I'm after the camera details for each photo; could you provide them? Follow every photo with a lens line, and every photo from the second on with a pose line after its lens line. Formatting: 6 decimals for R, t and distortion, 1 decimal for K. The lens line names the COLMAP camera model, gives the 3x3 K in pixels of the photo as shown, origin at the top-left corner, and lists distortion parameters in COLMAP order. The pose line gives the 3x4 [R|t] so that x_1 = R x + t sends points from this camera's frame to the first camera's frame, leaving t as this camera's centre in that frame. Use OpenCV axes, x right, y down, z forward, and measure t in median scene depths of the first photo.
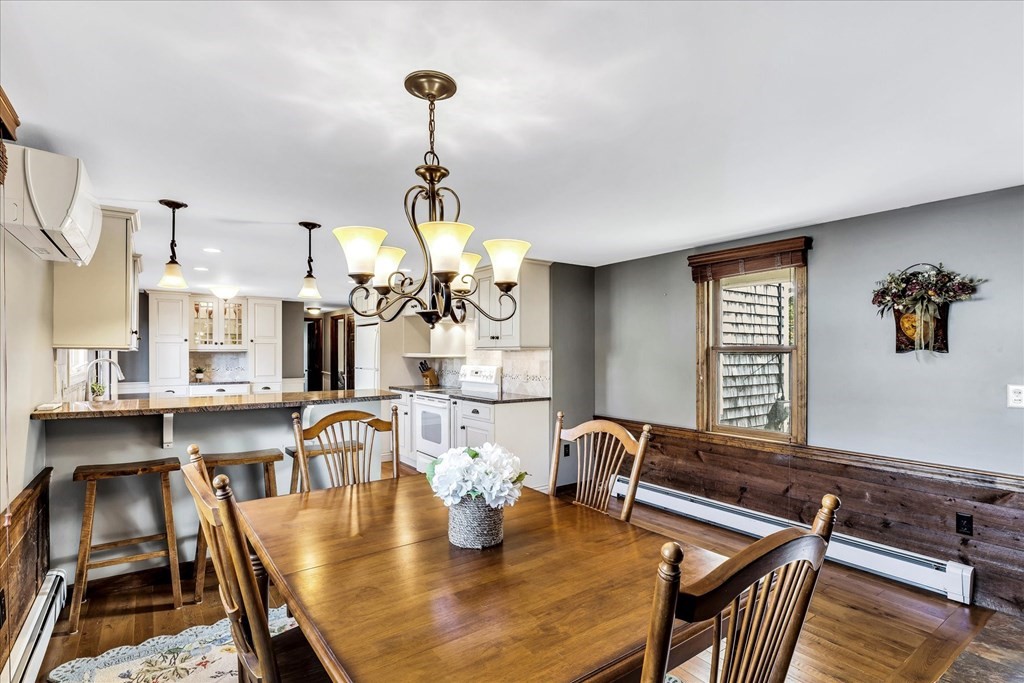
lens RADIAL K [[512.7, 0, 507.4], [0, 512.7, 353.4], [0, 0, 1]] dist [-0.000232, -0.000124]
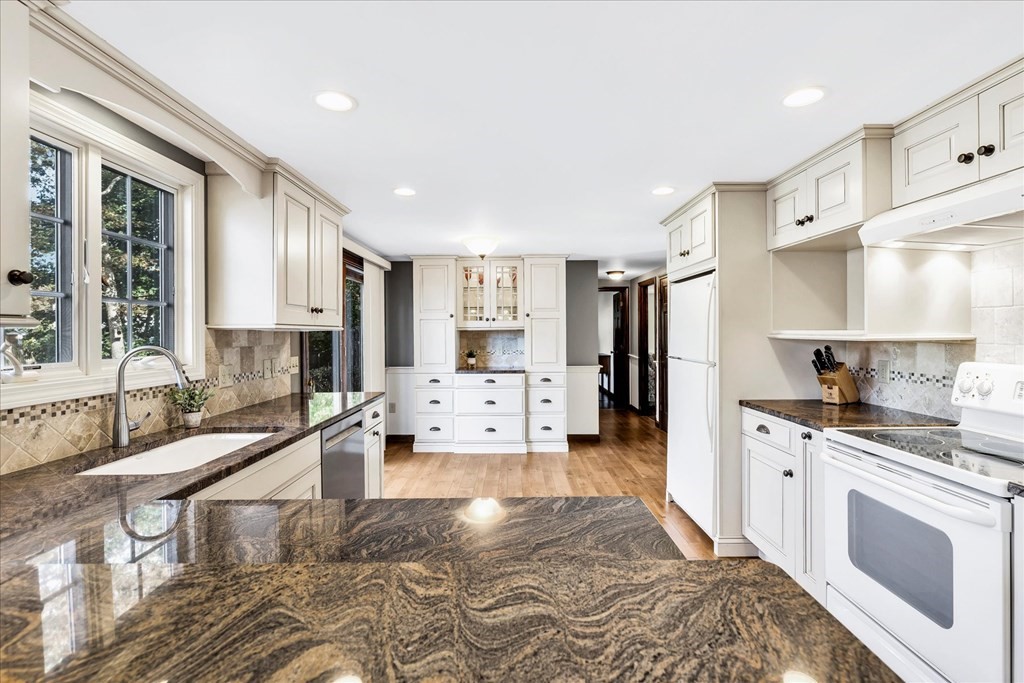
lens RADIAL K [[482.0, 0, 509.4], [0, 482.0, 340.2], [0, 0, 1]] dist [-0.001528, -0.000297]
pose [[0.817385, 0.005219, -0.576069, -0.145092], [0.006198, 0.999821, 0.017852, -0.001128], [0.576059, -0.018162, 0.817206, 0.499870]]
